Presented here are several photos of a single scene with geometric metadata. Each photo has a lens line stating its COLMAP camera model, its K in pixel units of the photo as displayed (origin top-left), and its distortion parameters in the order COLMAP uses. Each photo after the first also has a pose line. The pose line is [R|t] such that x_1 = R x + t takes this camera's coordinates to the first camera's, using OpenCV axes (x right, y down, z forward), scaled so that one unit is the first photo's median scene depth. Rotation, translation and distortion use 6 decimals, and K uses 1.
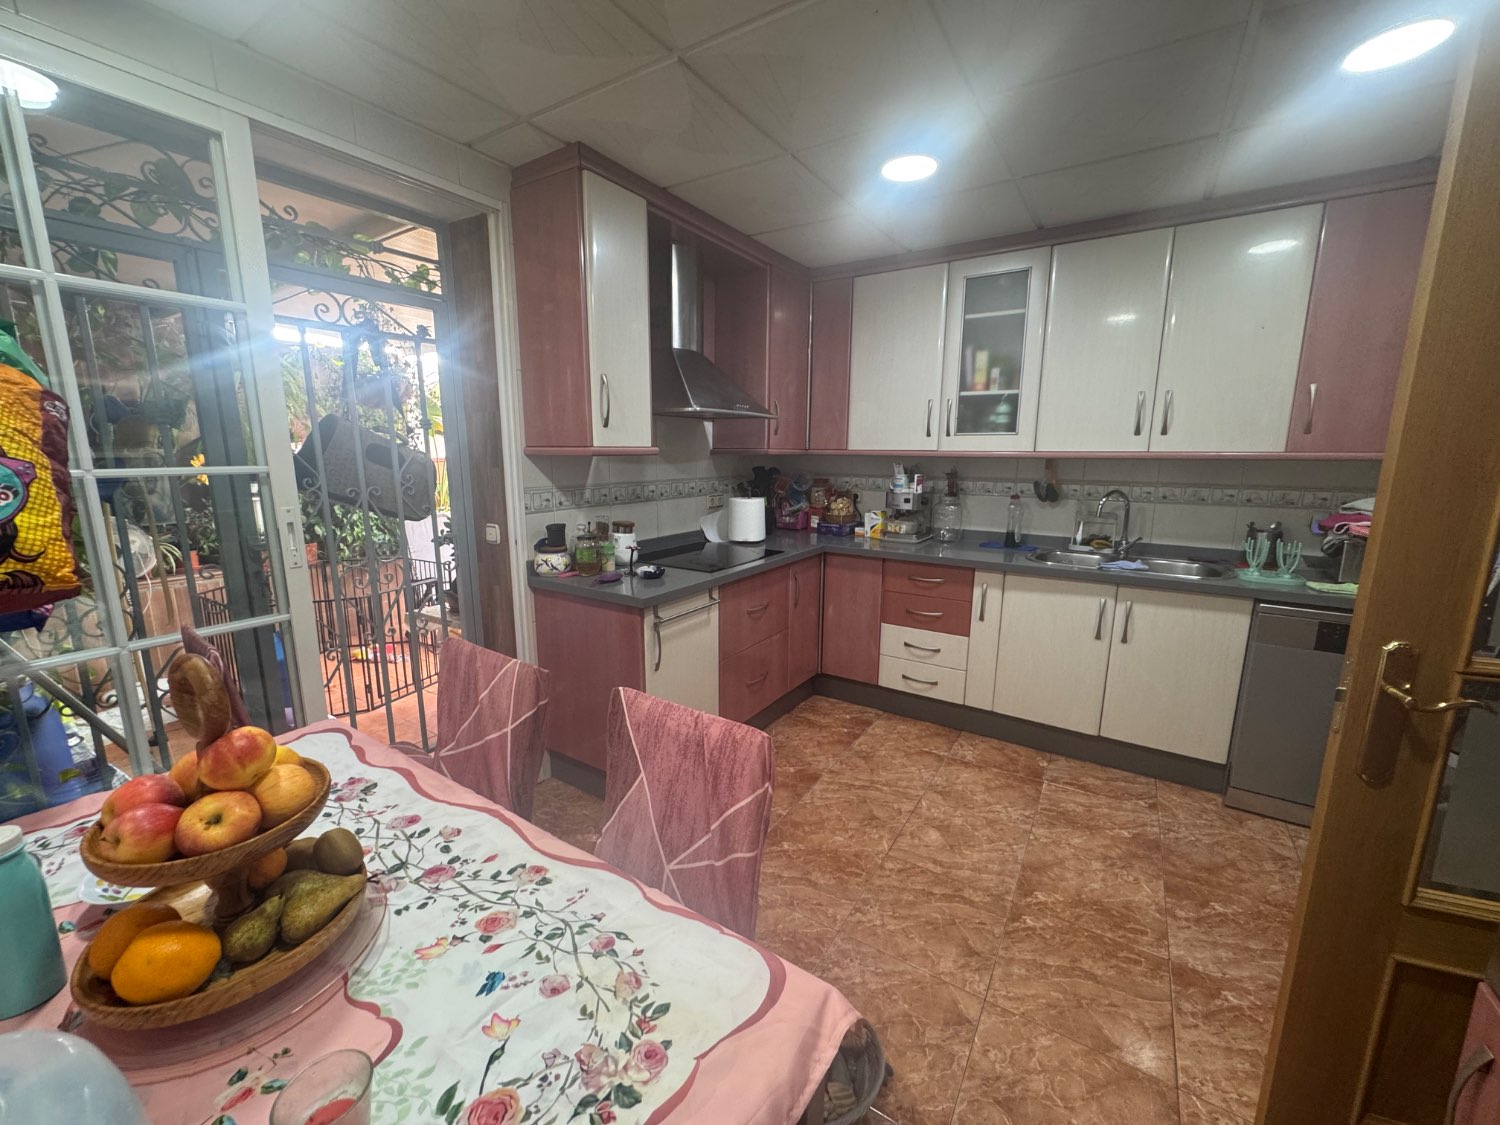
lens RADIAL K [[600.0, 0, 747.7], [0, 600.0, 561.8], [0, 0, 1]] dist [-0.001450, -0.000153]
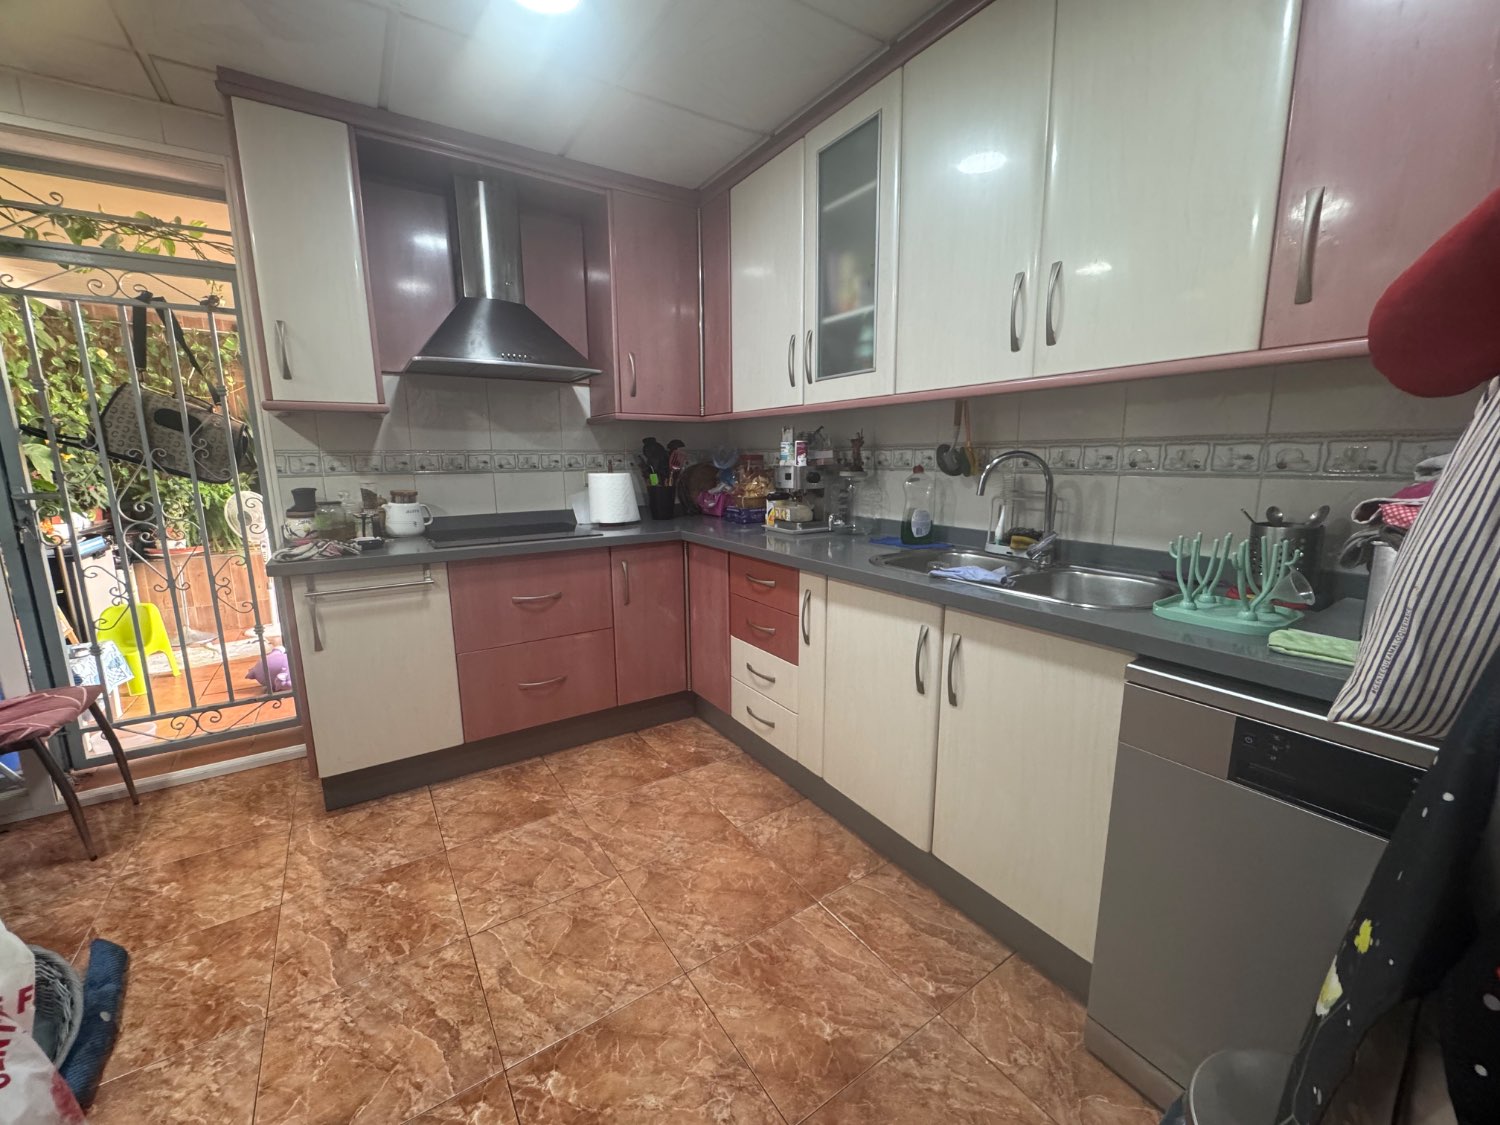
lens RADIAL K [[600.0, 0, 746.2], [0, 600.0, 562.3], [0, 0, 1]] dist [-0.001450, -0.000153]
pose [[0.913821, 0.059352, -0.401757, 0.594123], [-0.062943, 0.998008, 0.004270, 0.005524], [0.401210, 0.021386, 0.915736, 0.336314]]
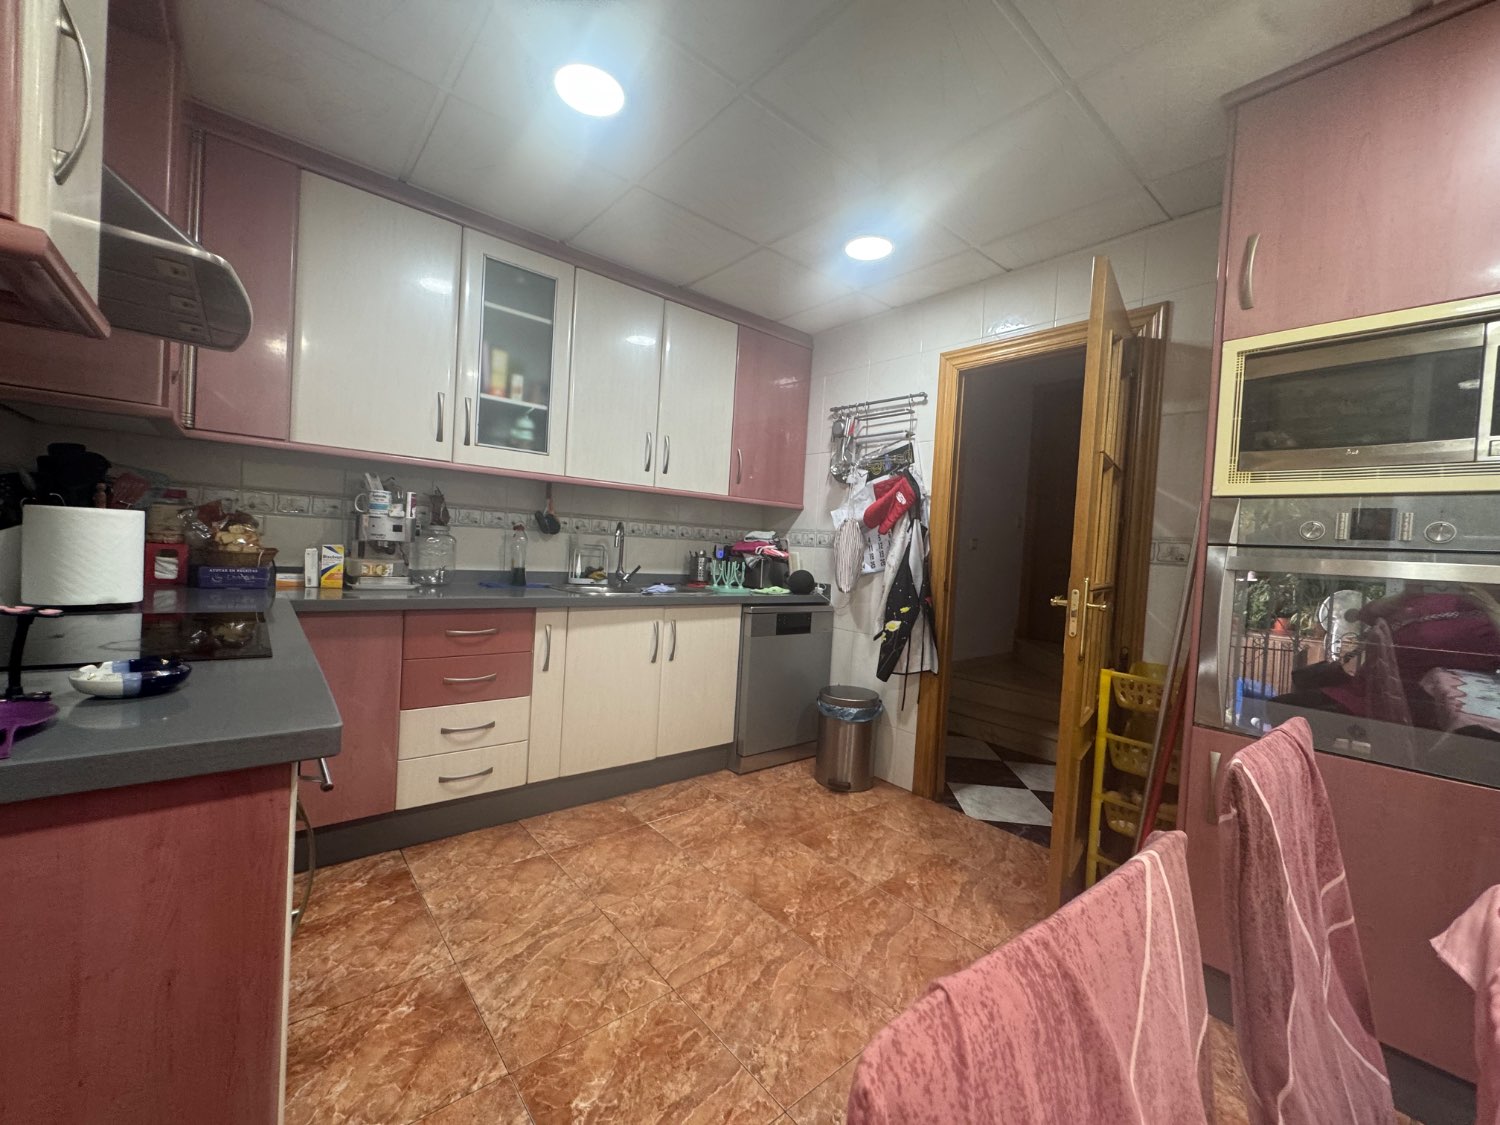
lens RADIAL K [[600.0, 0, 748.3], [0, 600.0, 560.8], [0, 0, 1]] dist [-0.001450, -0.000153]
pose [[0.297748, -0.010313, 0.954589, -0.312785], [0.121248, 0.992252, -0.027098, 0.004005], [-0.946913, 0.123810, 0.296692, 0.468995]]
